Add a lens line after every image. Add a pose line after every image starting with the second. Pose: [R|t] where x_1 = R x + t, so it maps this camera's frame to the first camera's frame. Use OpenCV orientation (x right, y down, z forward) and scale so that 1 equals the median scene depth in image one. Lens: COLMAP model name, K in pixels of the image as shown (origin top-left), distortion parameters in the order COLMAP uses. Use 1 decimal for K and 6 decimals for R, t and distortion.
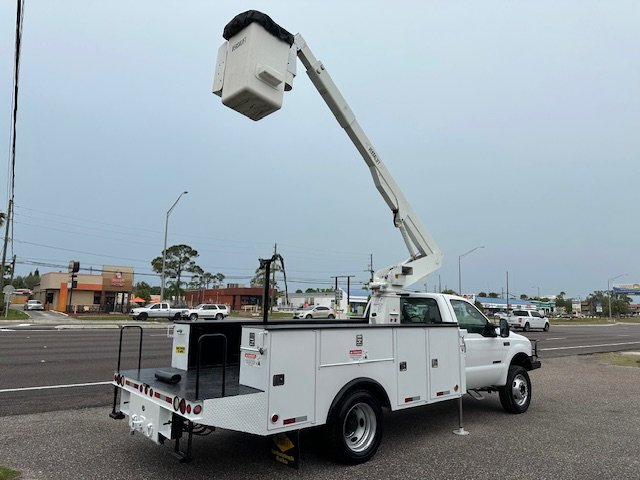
lens RADIAL K [[461.1, 0, 320.0], [0, 461.1, 240.0], [0, 0, 1]] dist [0.005299, -0.011439]
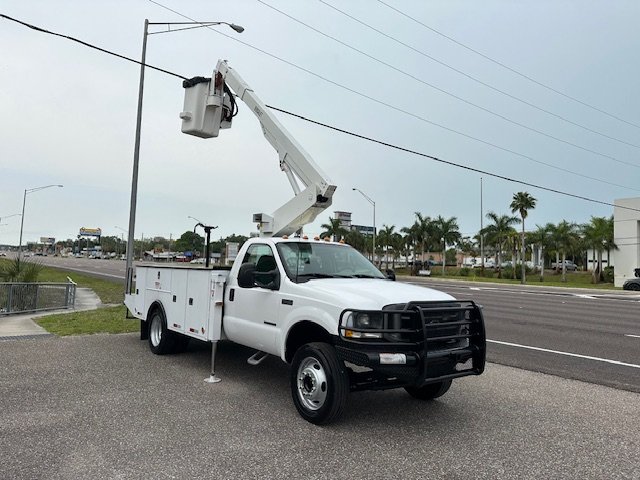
lens RADIAL K [[461.1, 0, 320.0], [0, 461.1, 240.0], [0, 0, 1]] dist [0.005299, -0.011439]
pose [[0.003723, -0.071015, -0.997468, 1.310769], [0.113166, 0.991097, -0.070139, 0.222731], [0.993569, -0.112618, 0.011726, 1.256969]]
